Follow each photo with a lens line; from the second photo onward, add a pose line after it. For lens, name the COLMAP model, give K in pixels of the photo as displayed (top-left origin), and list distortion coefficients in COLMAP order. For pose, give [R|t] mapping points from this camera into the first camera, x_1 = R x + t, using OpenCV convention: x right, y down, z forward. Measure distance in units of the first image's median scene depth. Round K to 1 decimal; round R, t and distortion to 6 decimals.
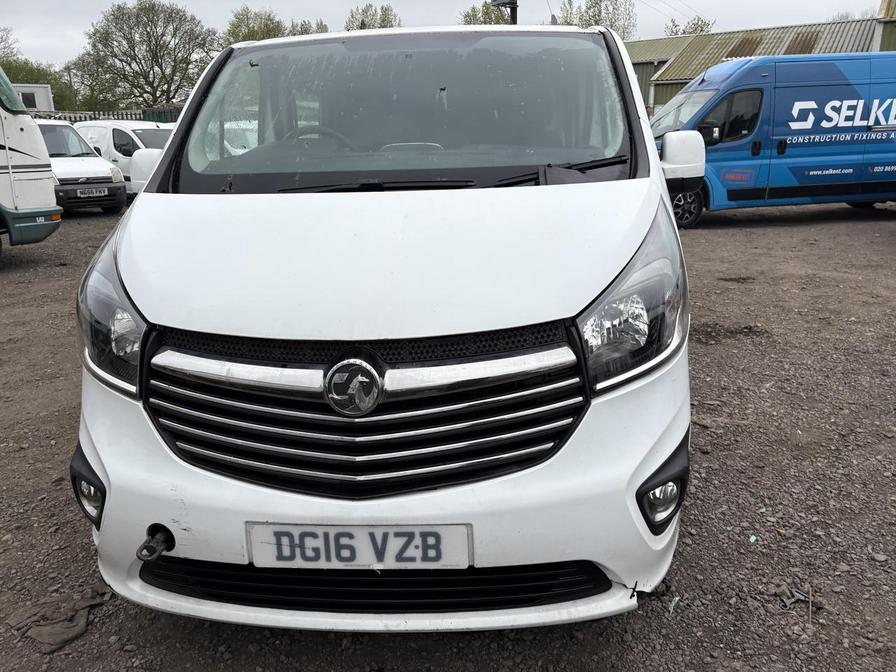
lens RADIAL K [[678.0, 0, 465.6], [0, 678.0, 334.5], [0, 0, 1]] dist [0.025477, -0.023040]
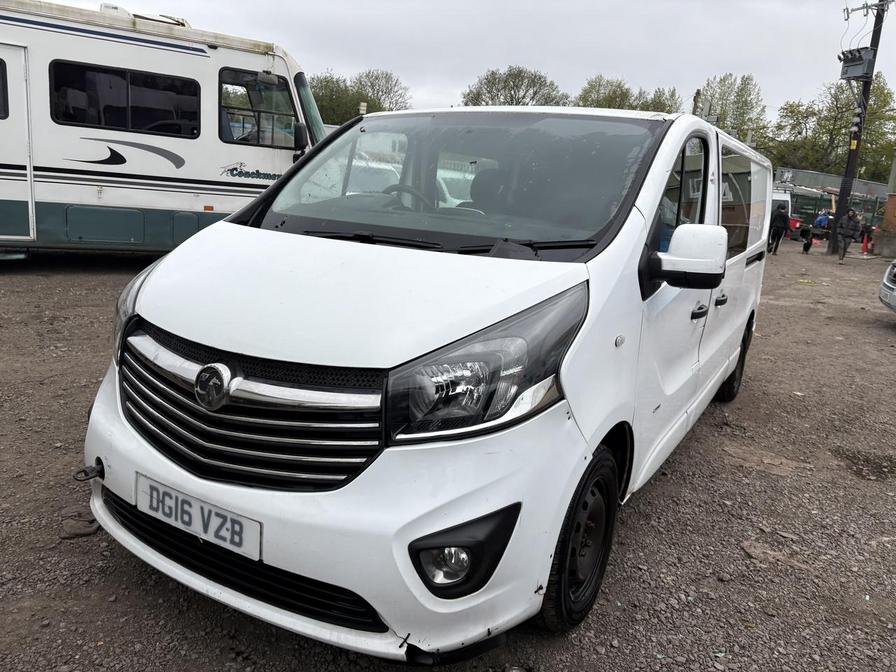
lens RADIAL K [[678.0, 0, 465.6], [0, 678.0, 334.5], [0, 0, 1]] dist [0.025477, -0.023040]
pose [[0.891114, 0.182317, -0.415543, 0.728781], [-0.216575, 0.975587, -0.036402, -0.068527], [0.398762, 0.122434, 0.908845, 0.036004]]
